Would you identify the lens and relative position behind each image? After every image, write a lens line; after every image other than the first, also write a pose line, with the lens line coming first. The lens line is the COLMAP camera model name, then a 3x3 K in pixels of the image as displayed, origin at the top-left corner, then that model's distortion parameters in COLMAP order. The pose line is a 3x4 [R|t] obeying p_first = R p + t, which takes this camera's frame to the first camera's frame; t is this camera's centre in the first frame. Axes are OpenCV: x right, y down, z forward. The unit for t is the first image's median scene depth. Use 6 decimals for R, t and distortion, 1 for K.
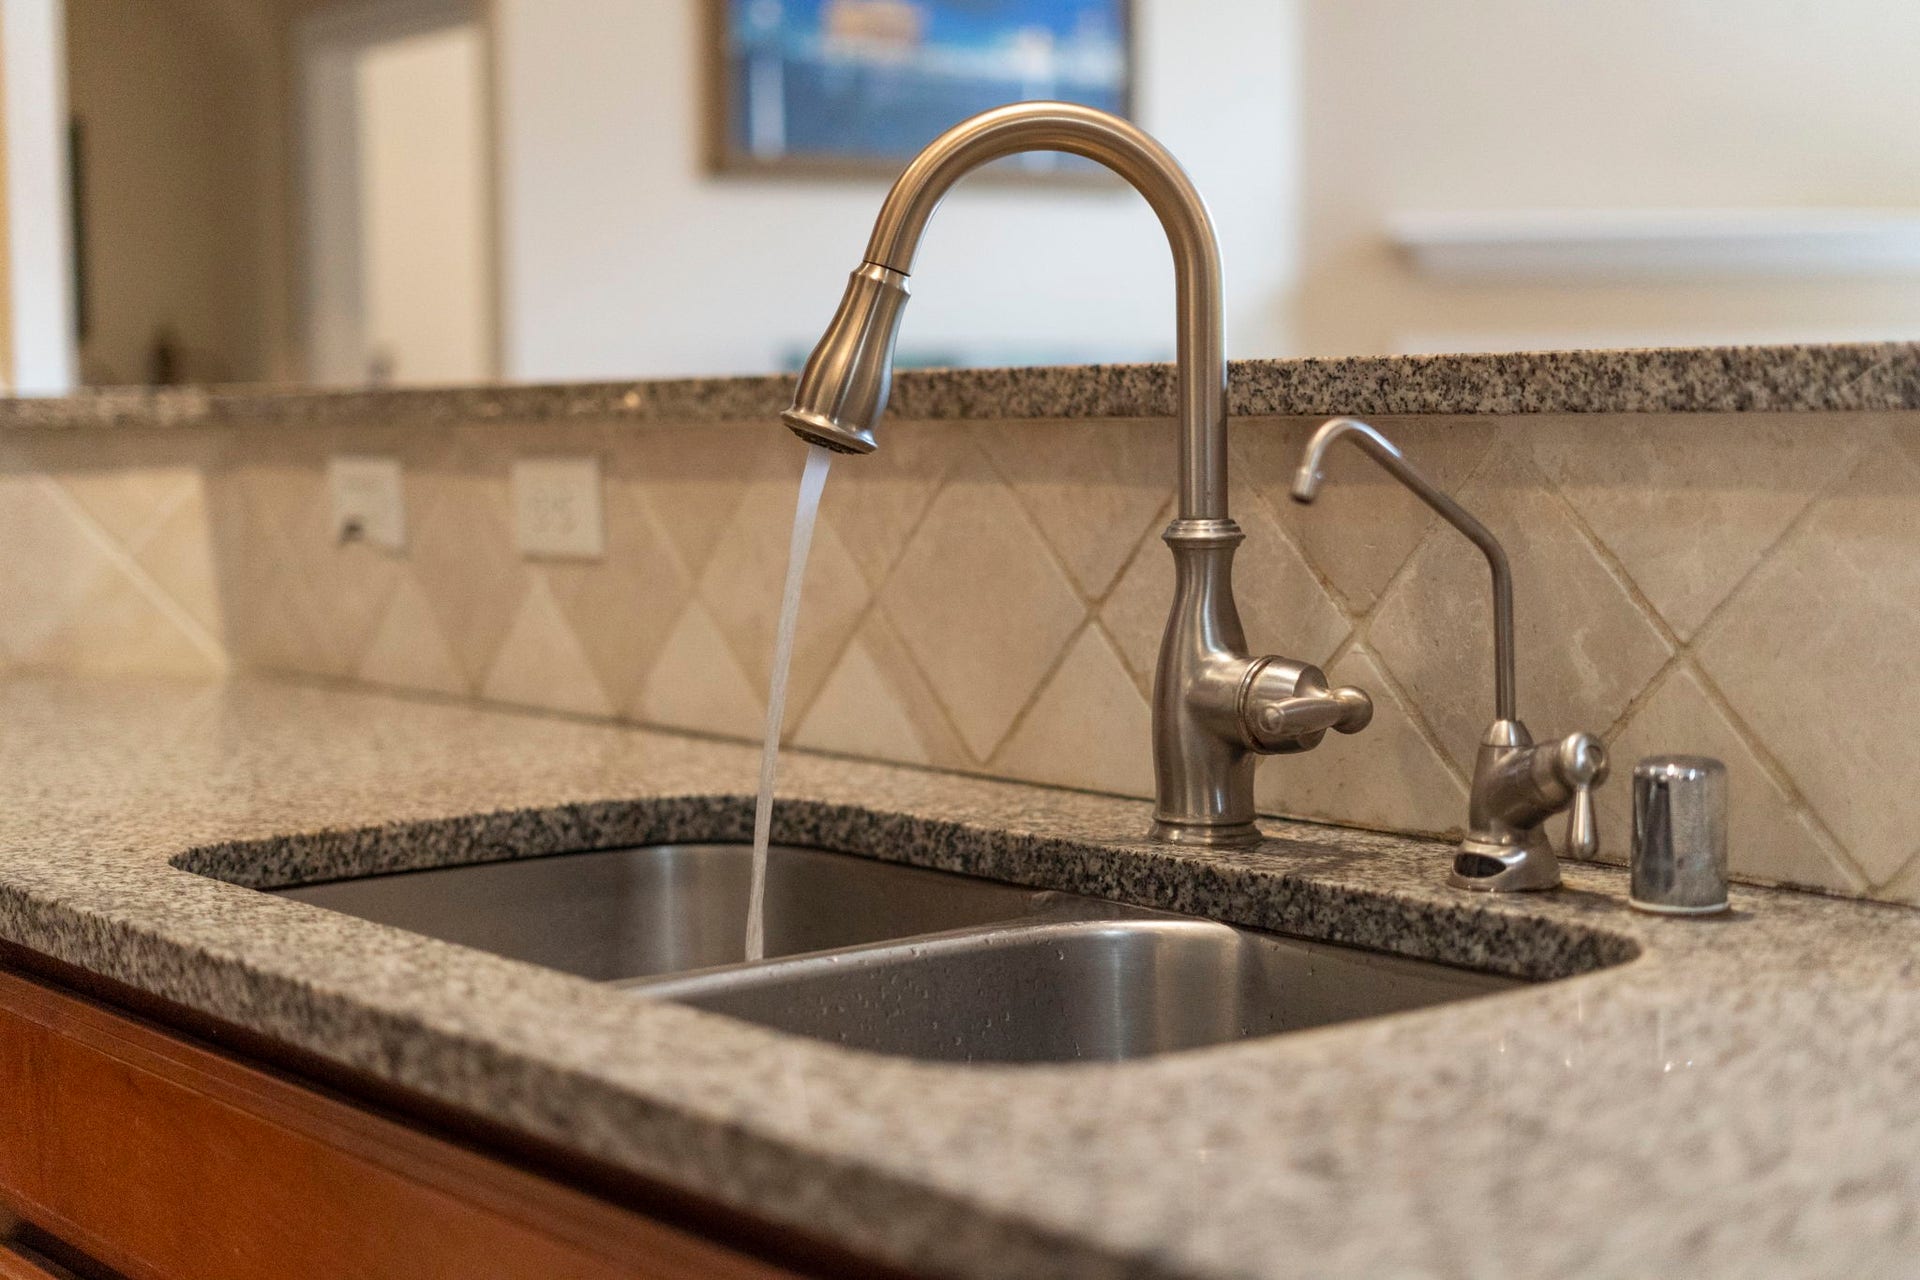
lens RADIAL K [[2773.9, 0, 960.5], [0, 2773.9, 639.8], [0, 0, 1]] dist [-0.007739, 0.000000]
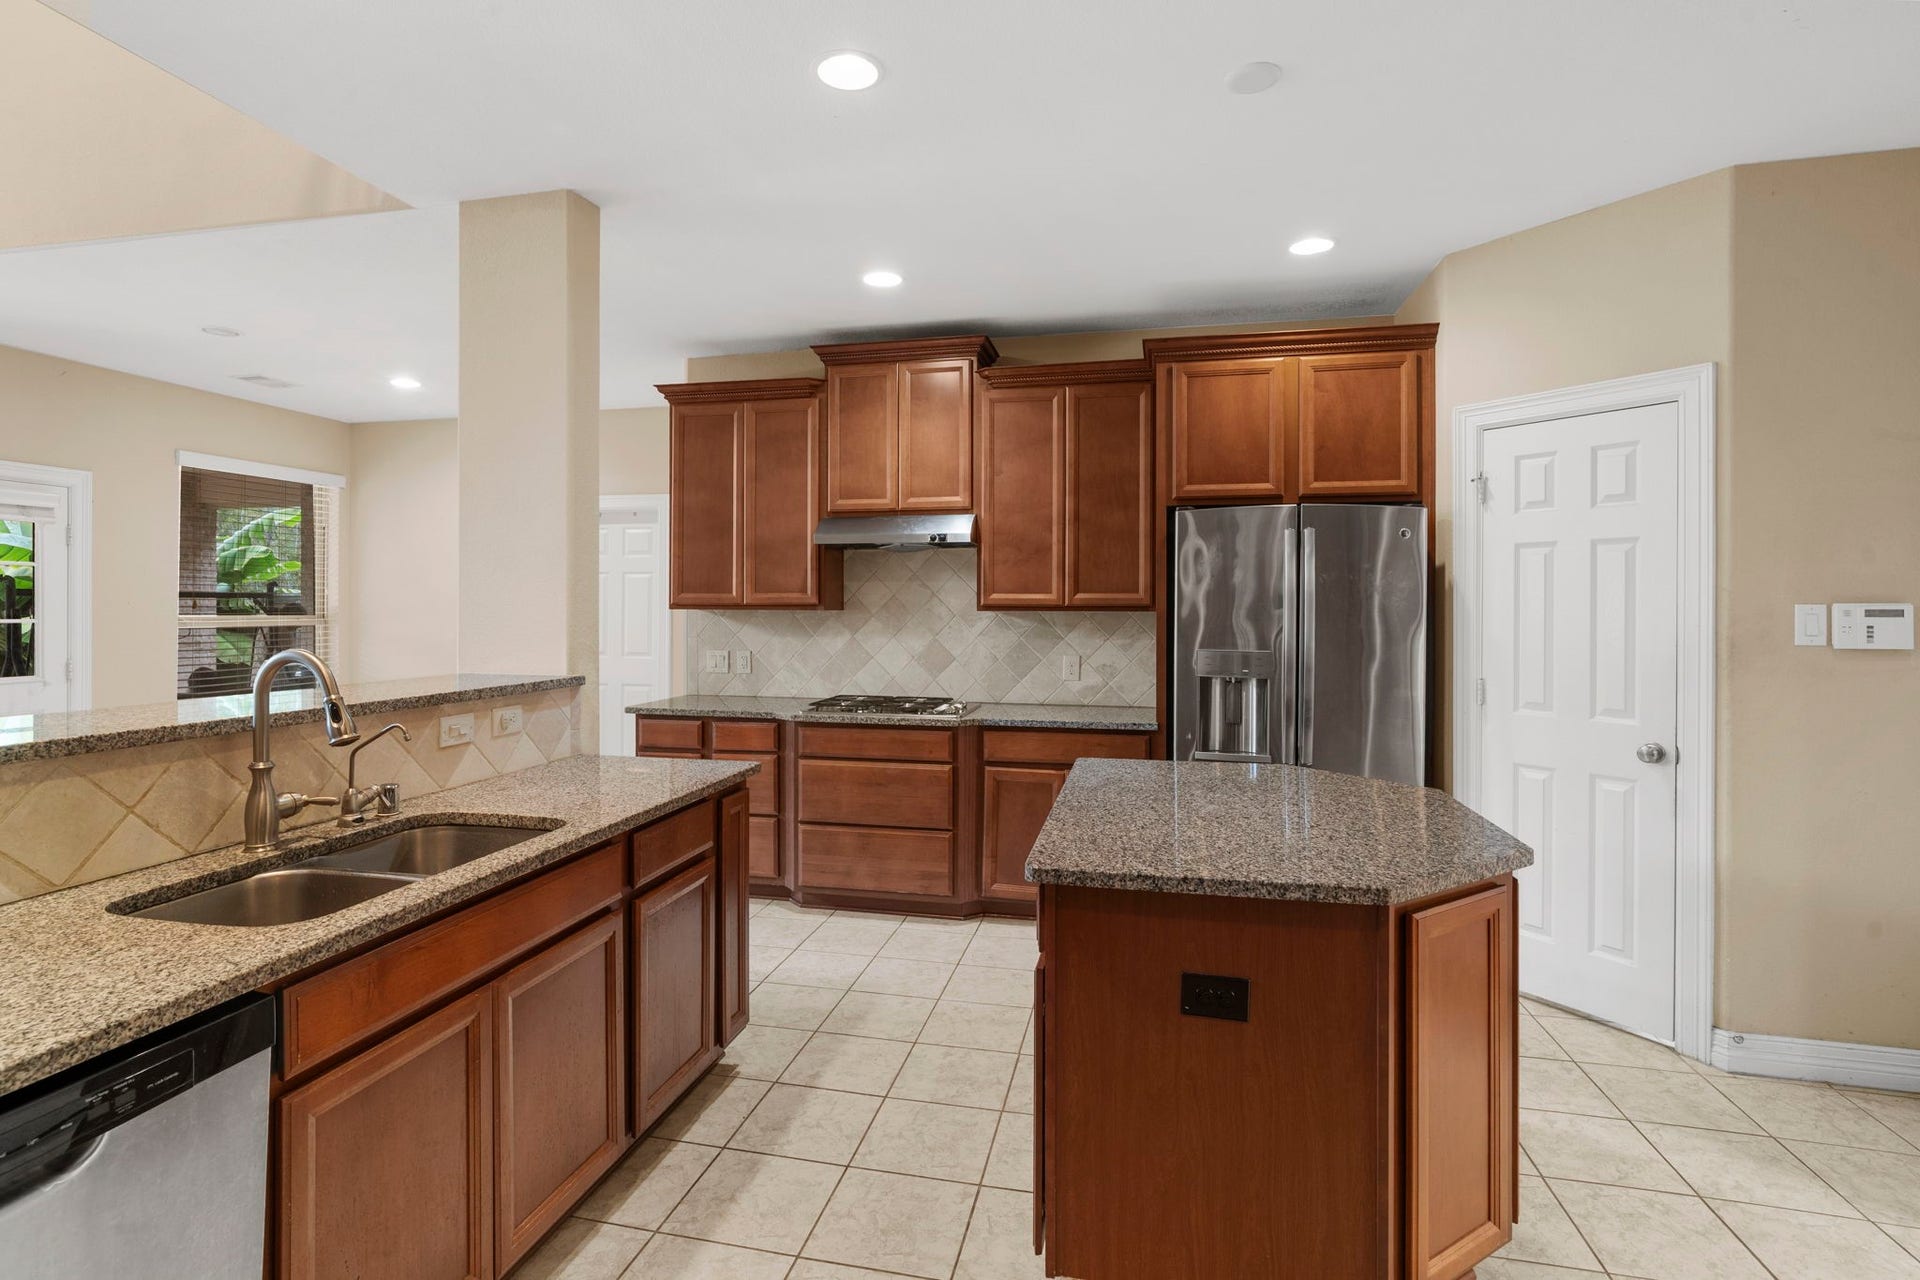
lens RADIAL K [[916.0, 0, 962.7], [0, 916.0, 607.6], [0, 0, 1]] dist [-0.001640, 0.000721]
pose [[-0.616282, 0.003557, 0.787517, -1.360539], [0.061565, 0.997147, 0.043675, -0.229625], [-0.785115, 0.075400, -0.614743, 0.949982]]
